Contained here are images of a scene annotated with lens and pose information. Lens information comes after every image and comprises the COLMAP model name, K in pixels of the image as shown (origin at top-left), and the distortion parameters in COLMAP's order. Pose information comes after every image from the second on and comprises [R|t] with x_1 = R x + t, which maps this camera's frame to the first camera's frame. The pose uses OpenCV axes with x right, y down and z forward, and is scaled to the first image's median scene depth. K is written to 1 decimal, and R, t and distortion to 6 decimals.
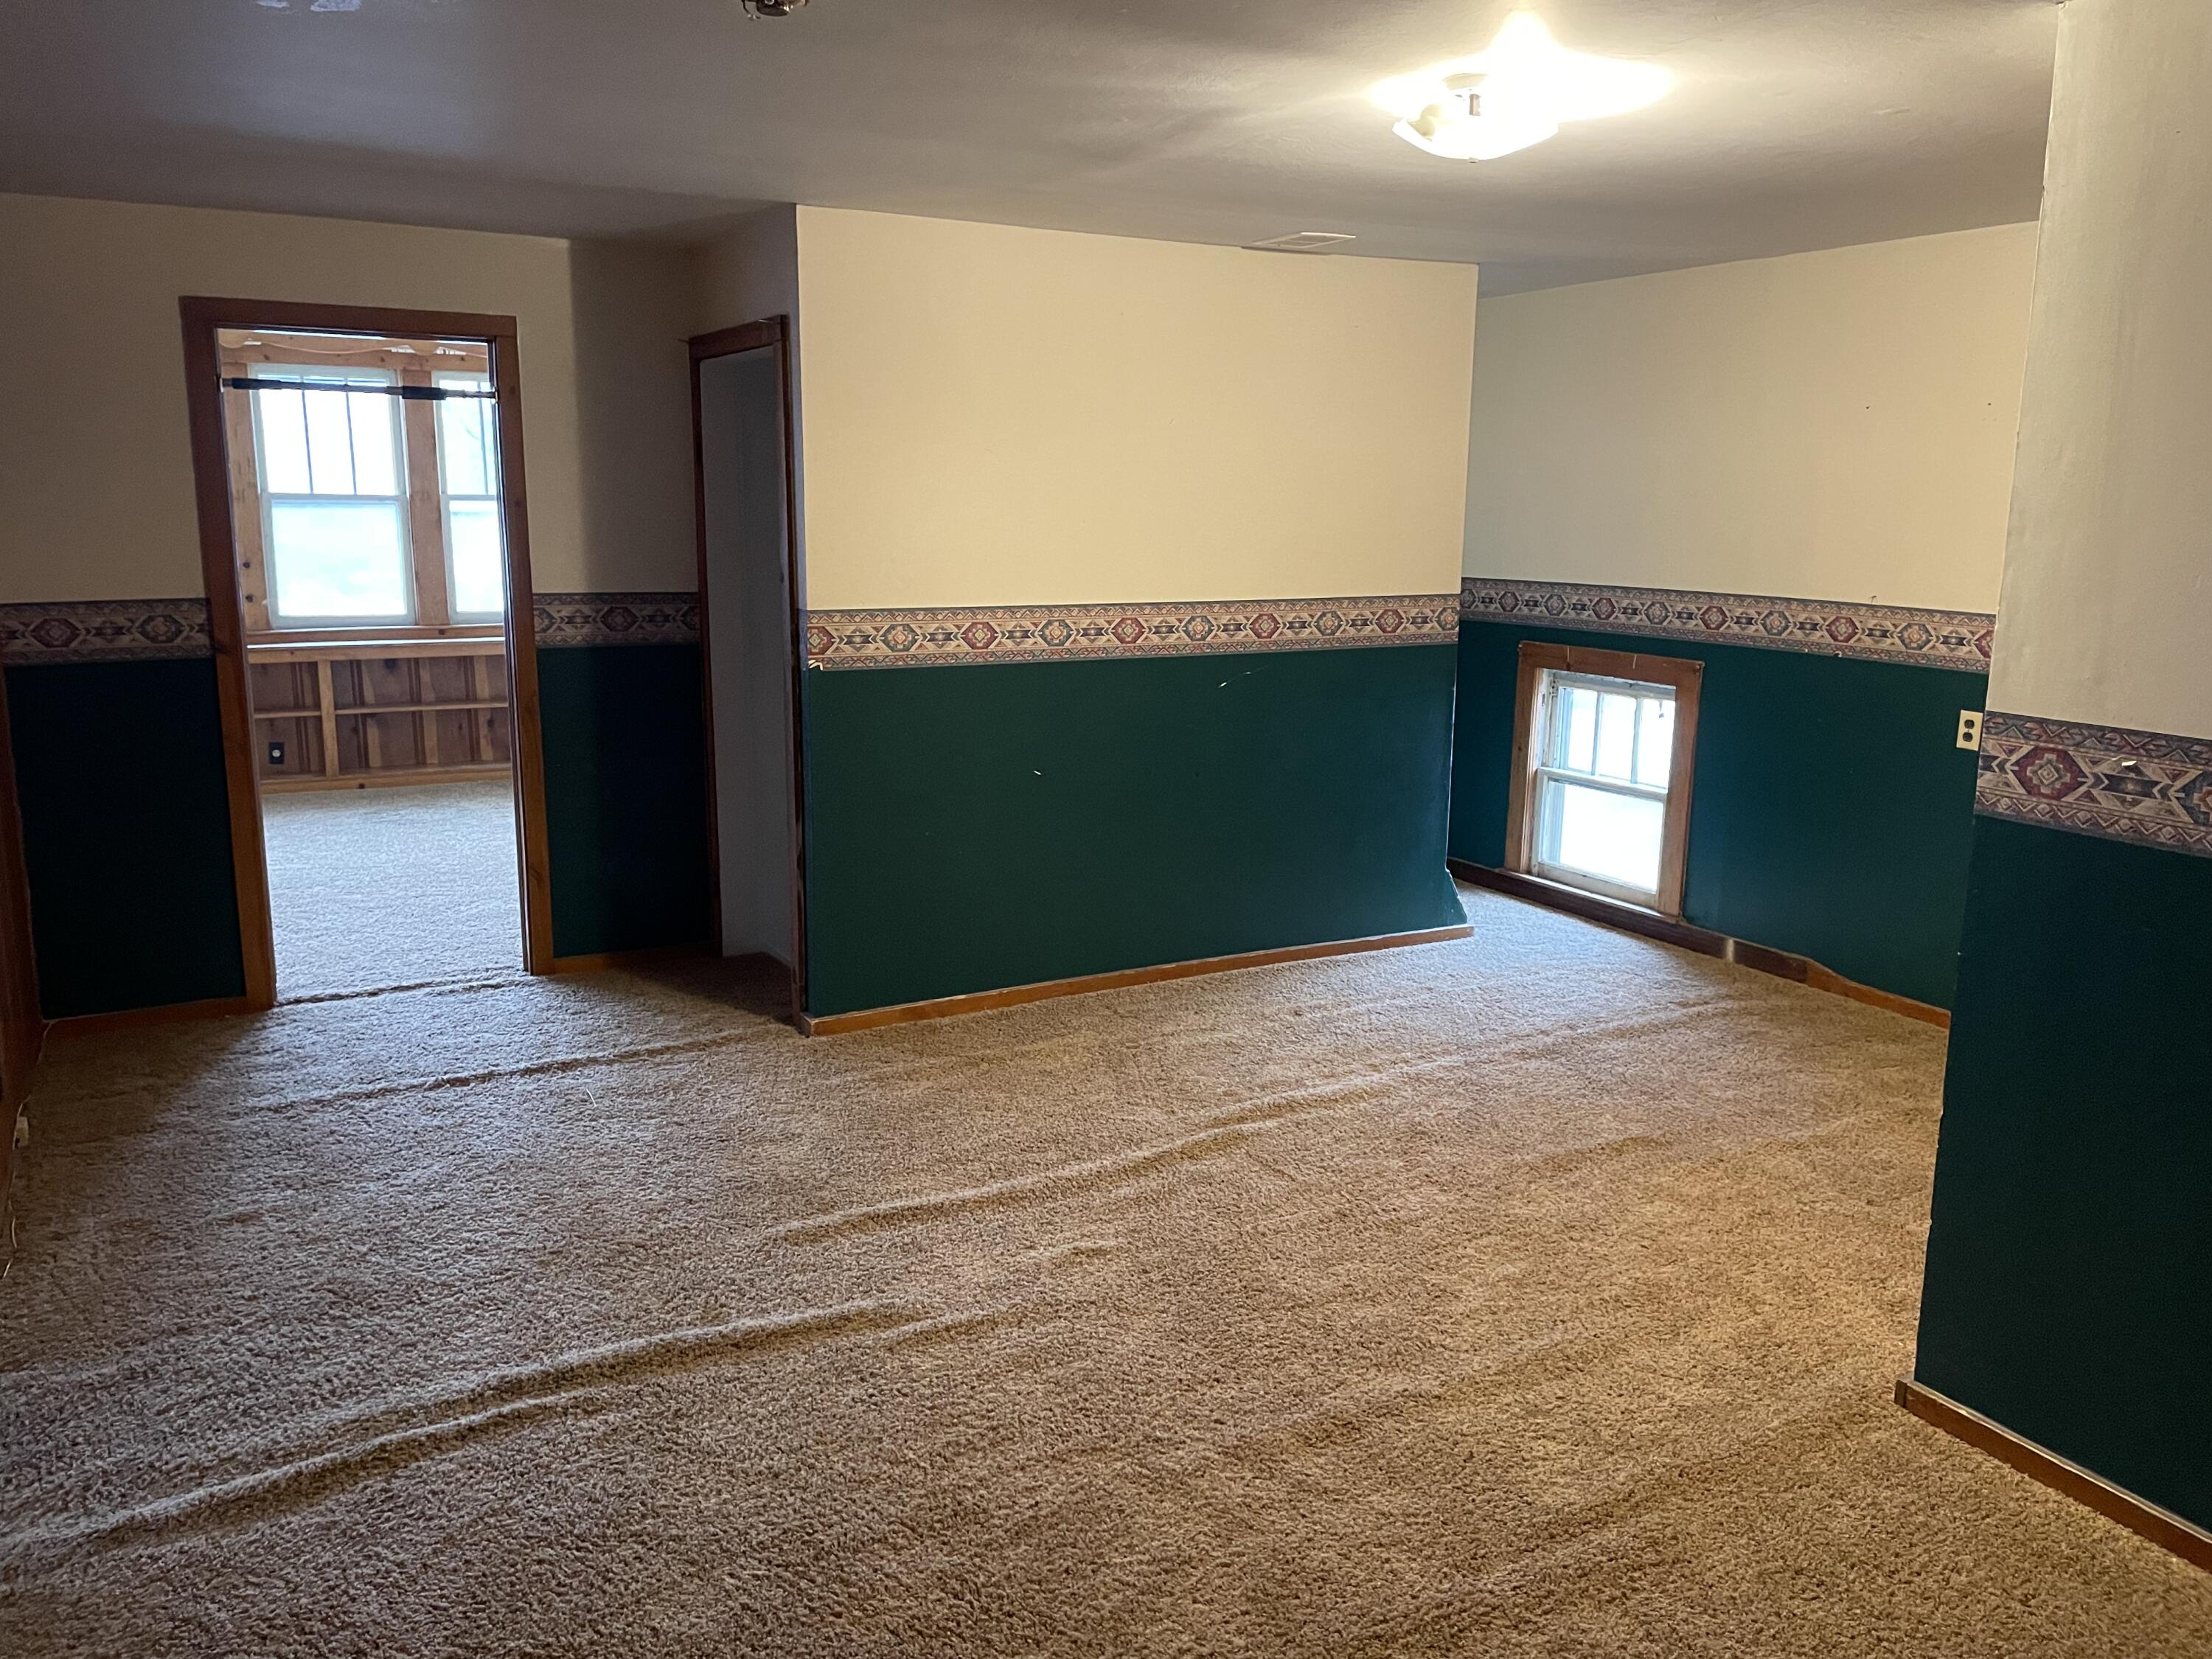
lens RADIAL K [[1662.1, 0, 1107.6], [0, 1662.1, 829.6], [0, 0, 1]] dist [0.101708, -0.126096]
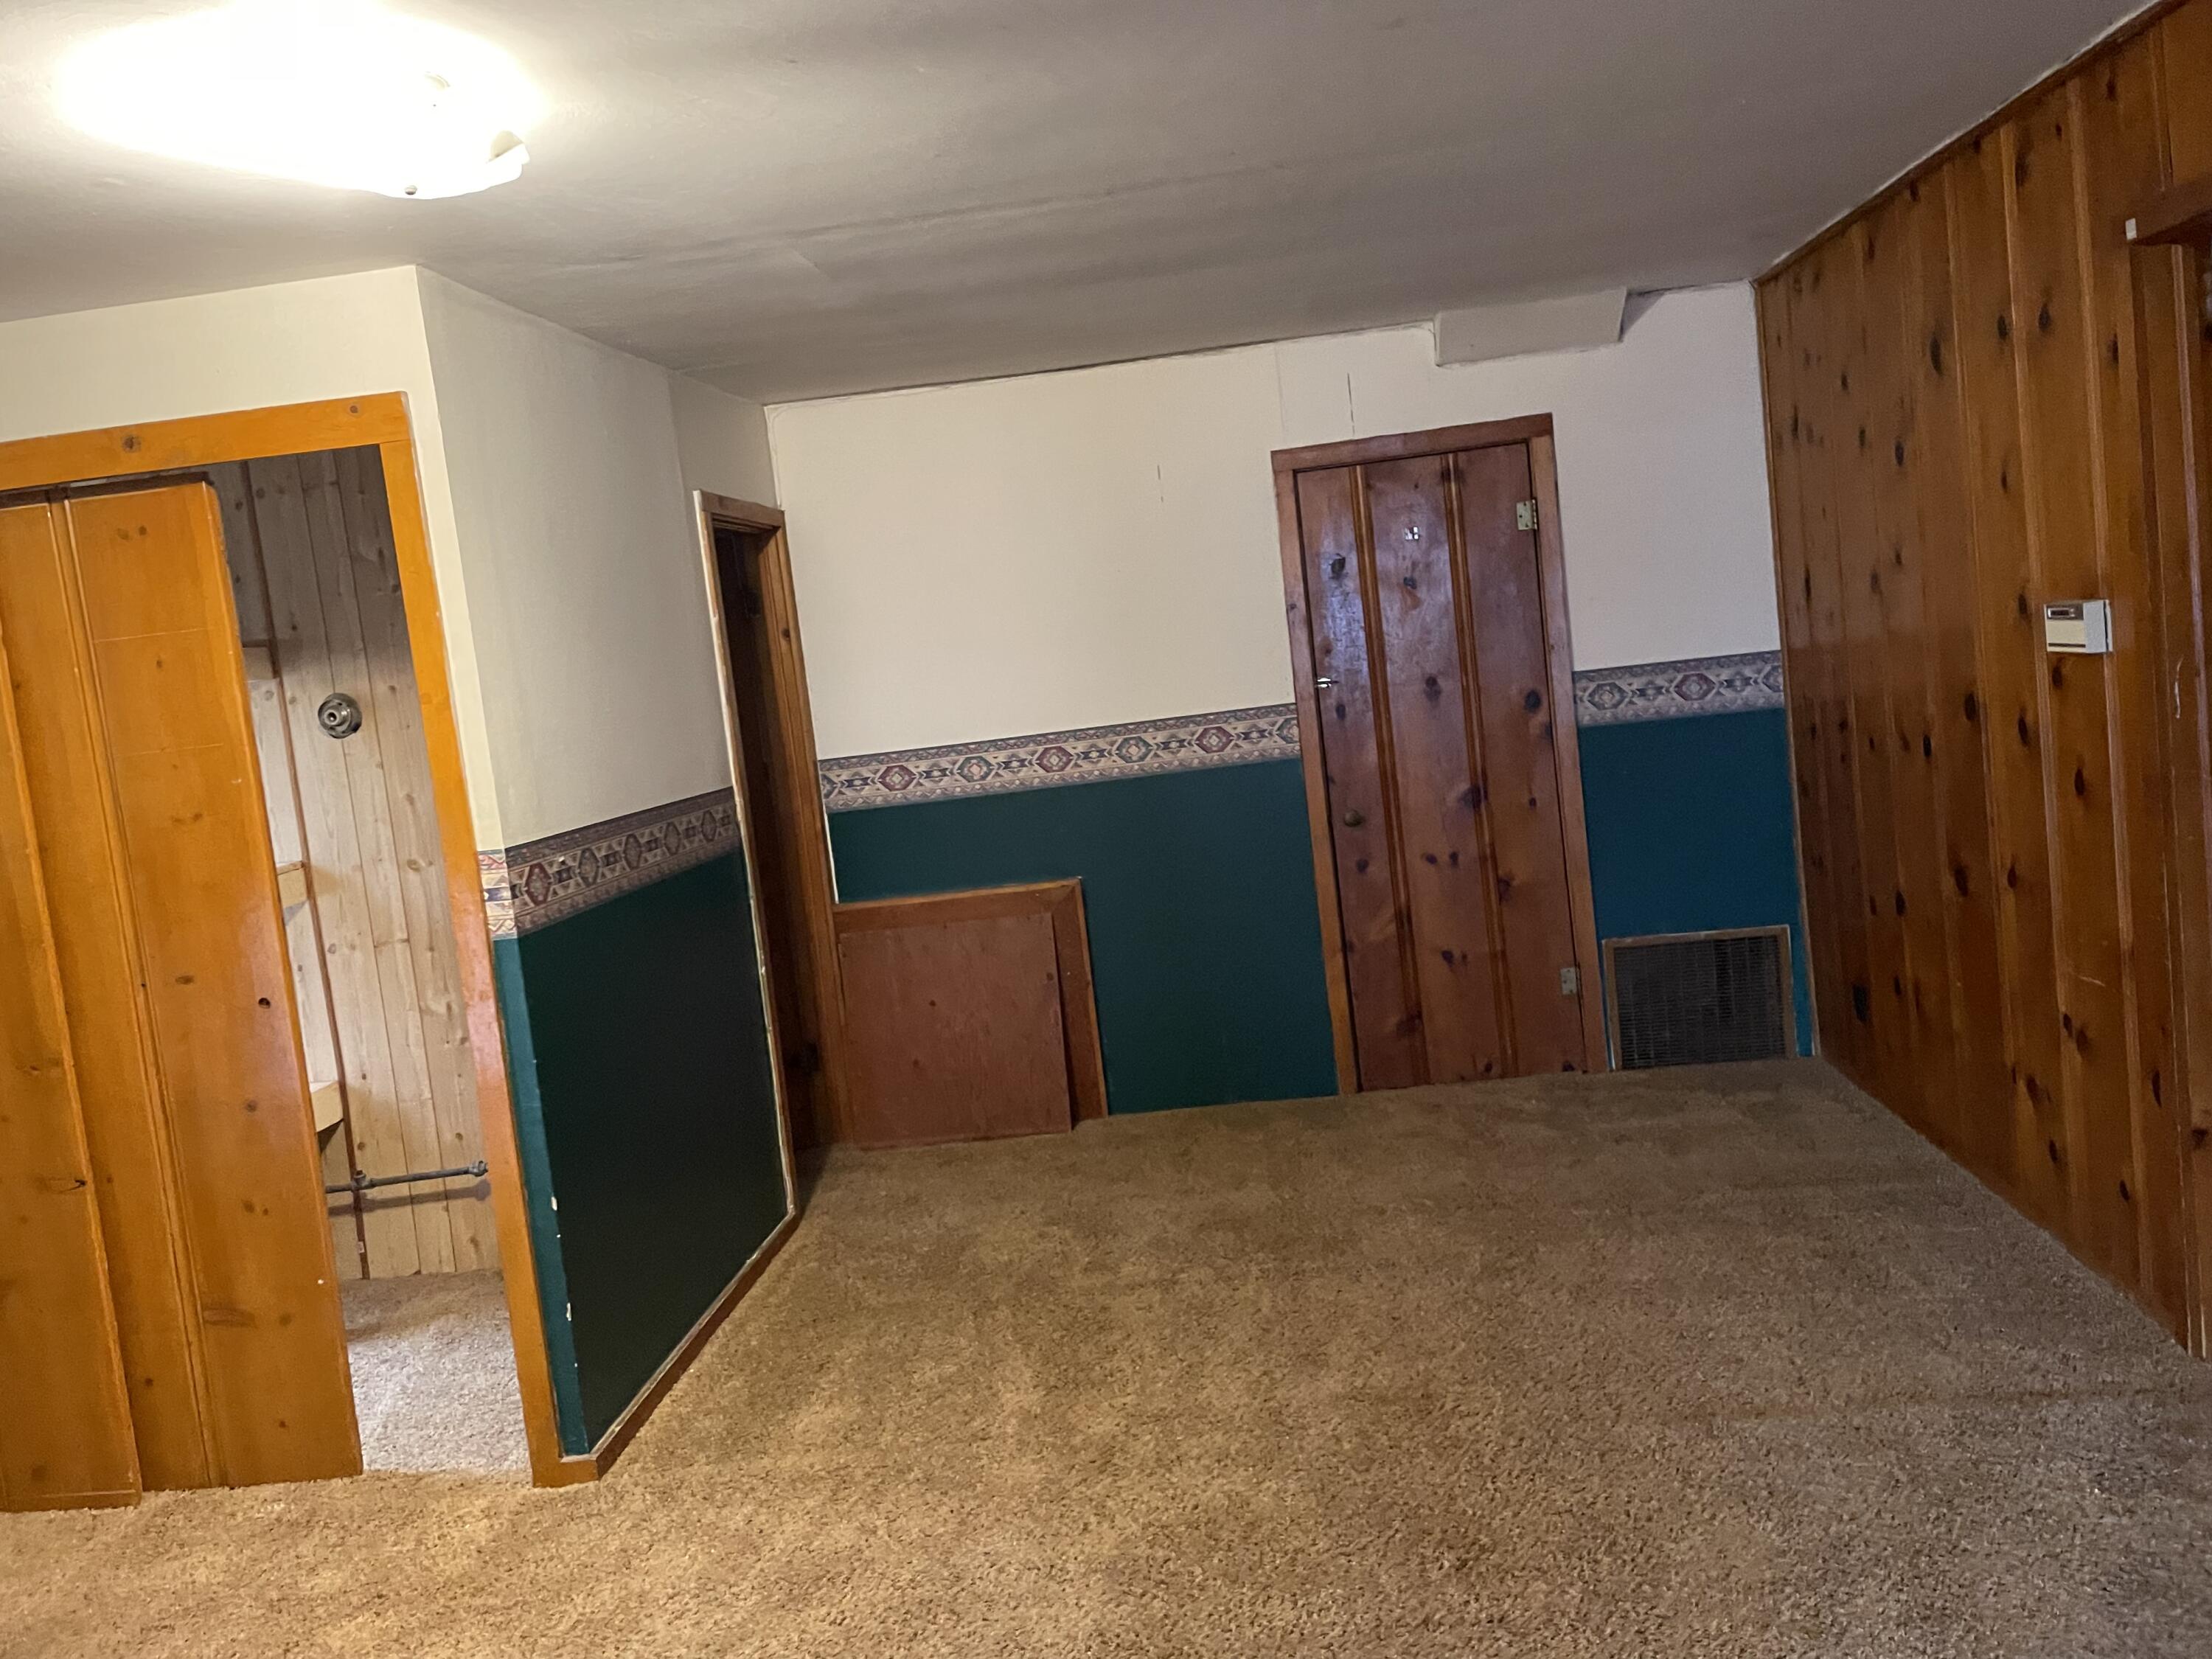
lens RADIAL K [[1662.1, 0, 1113.0], [0, 1662.1, 807.8], [0, 0, 1]] dist [0.101708, -0.126096]
pose [[-0.827488, 0.030159, 0.560672, -0.261751], [0.213337, 0.940558, 0.264267, -0.173399], [-0.519375, 0.338290, -0.784735, 0.931556]]
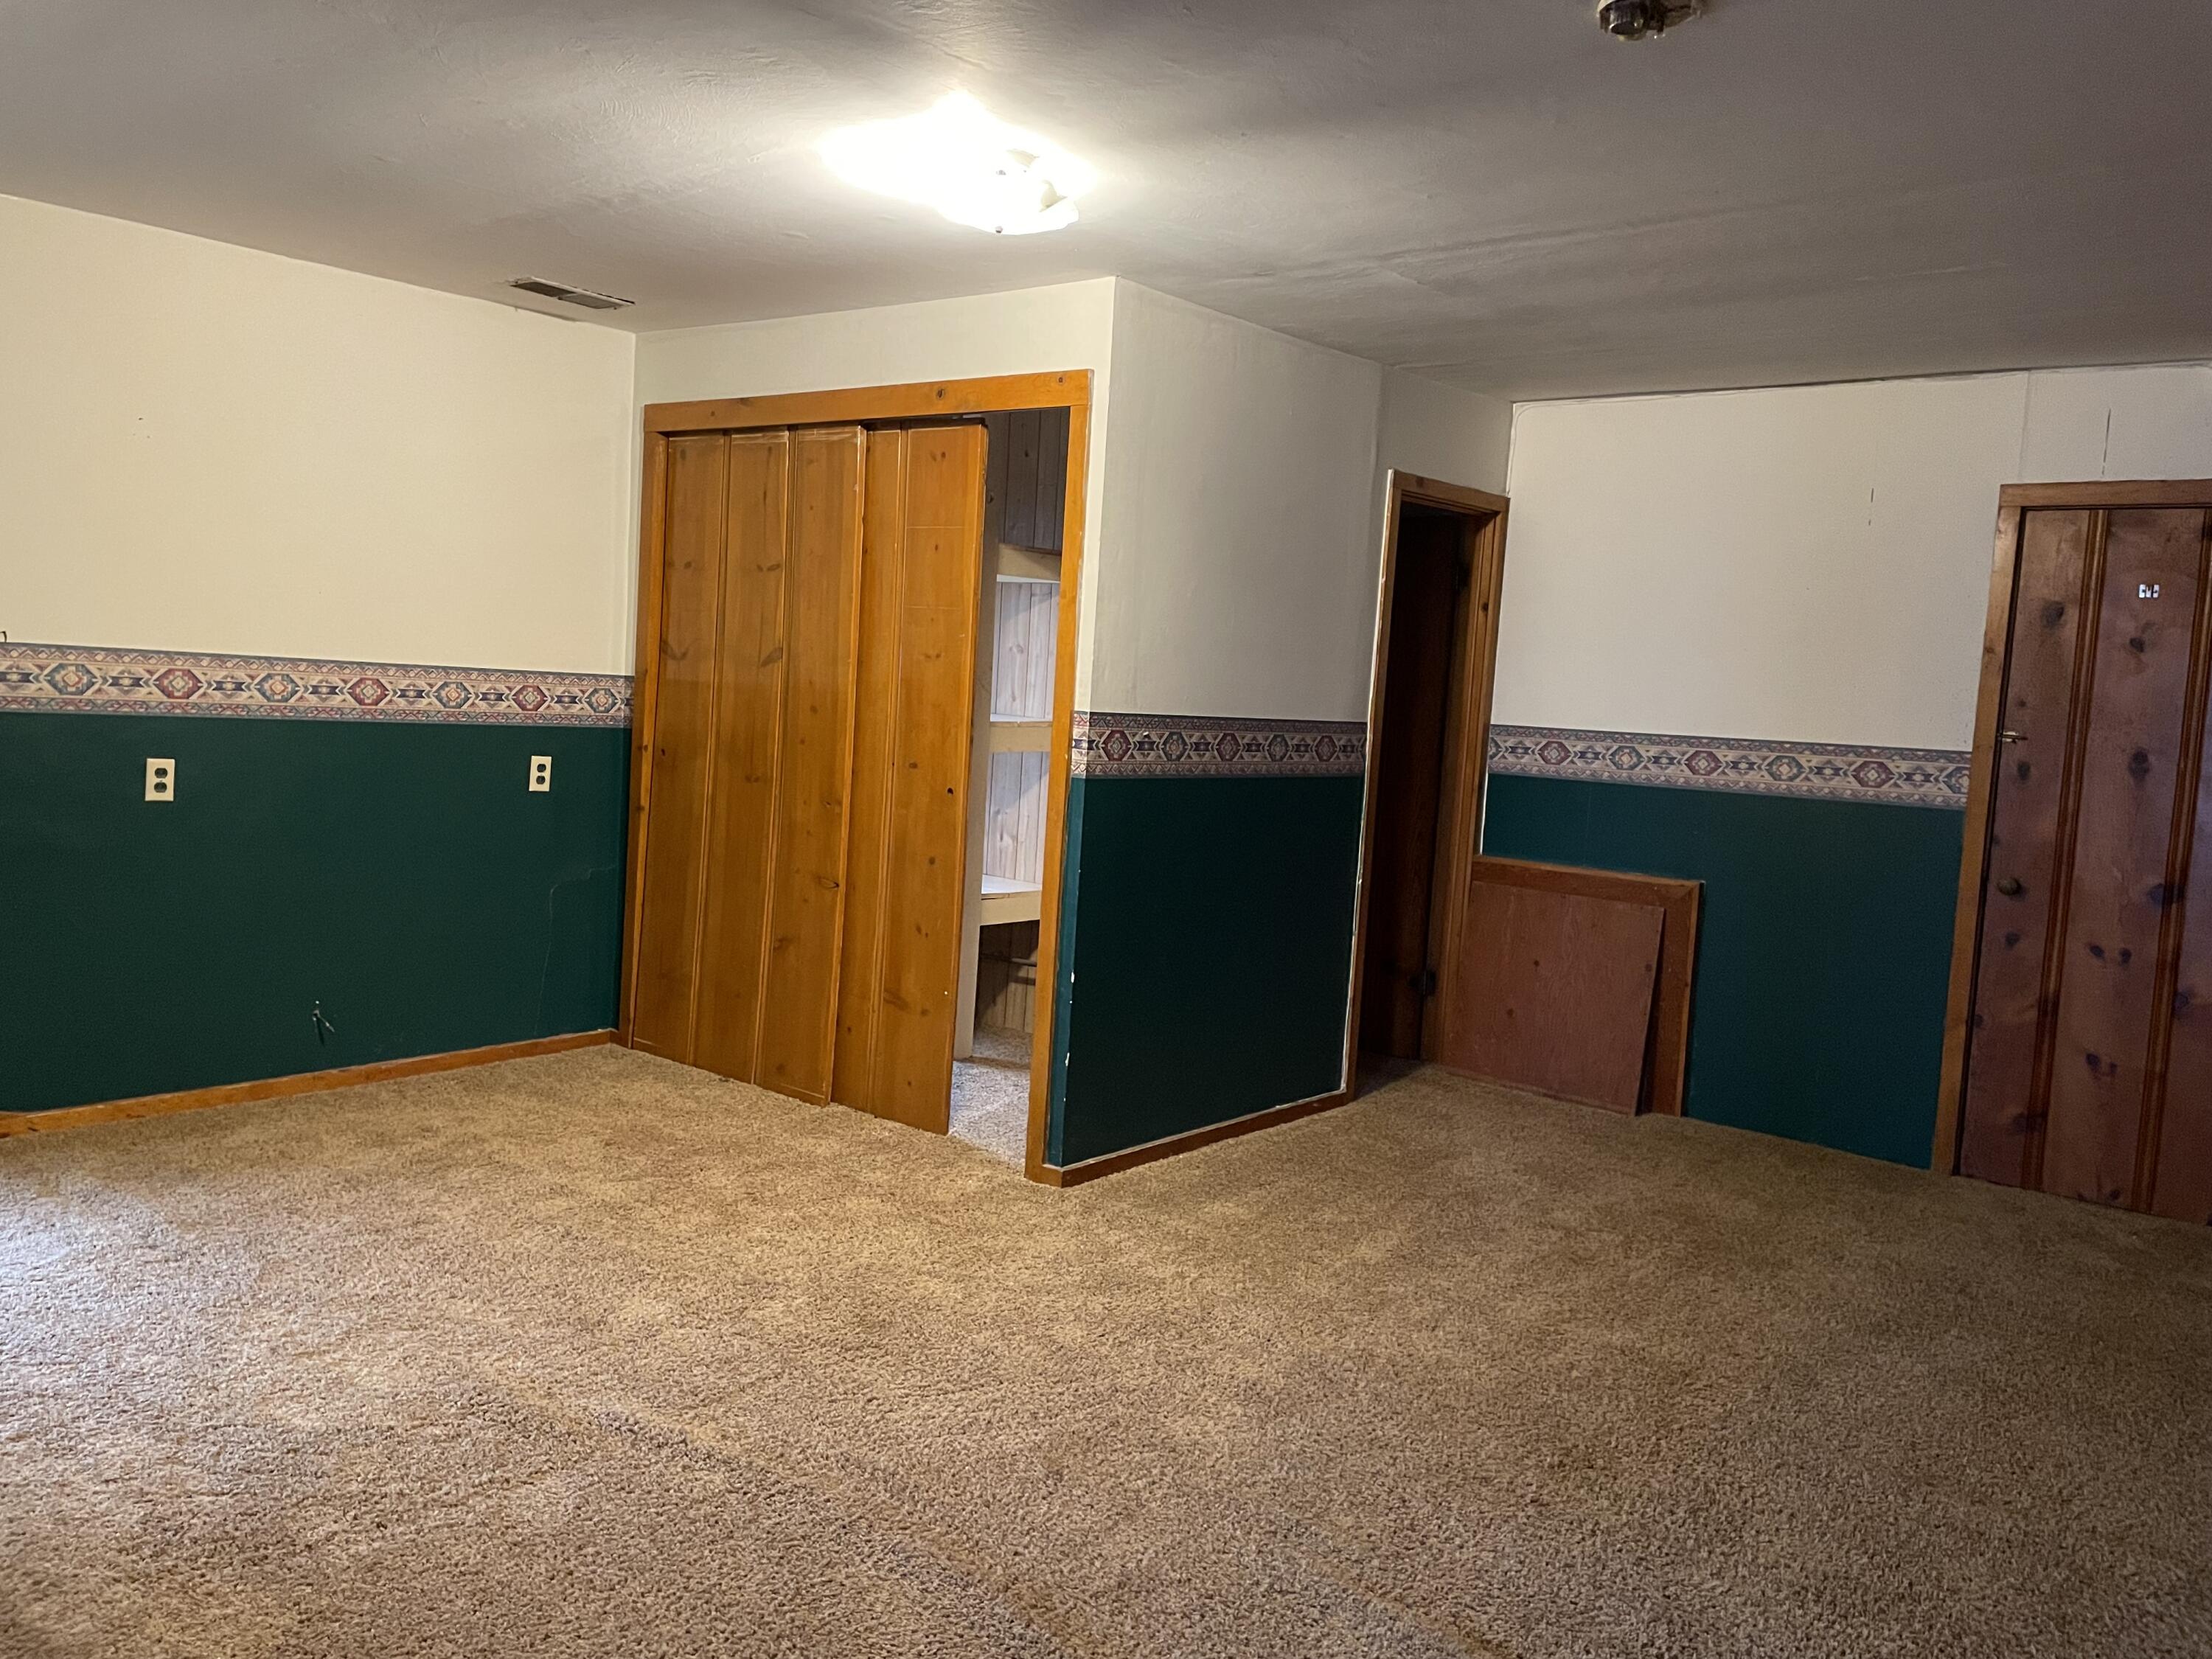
lens RADIAL K [[1662.1, 0, 1118.8], [0, 1662.1, 825.2], [0, 0, 1]] dist [0.101708, -0.126096]
pose [[-0.365799, -0.117229, 0.923281, -0.513716], [0.123787, 0.977093, 0.173105, -0.128324], [-0.922425, 0.177612, -0.342909, 0.845078]]
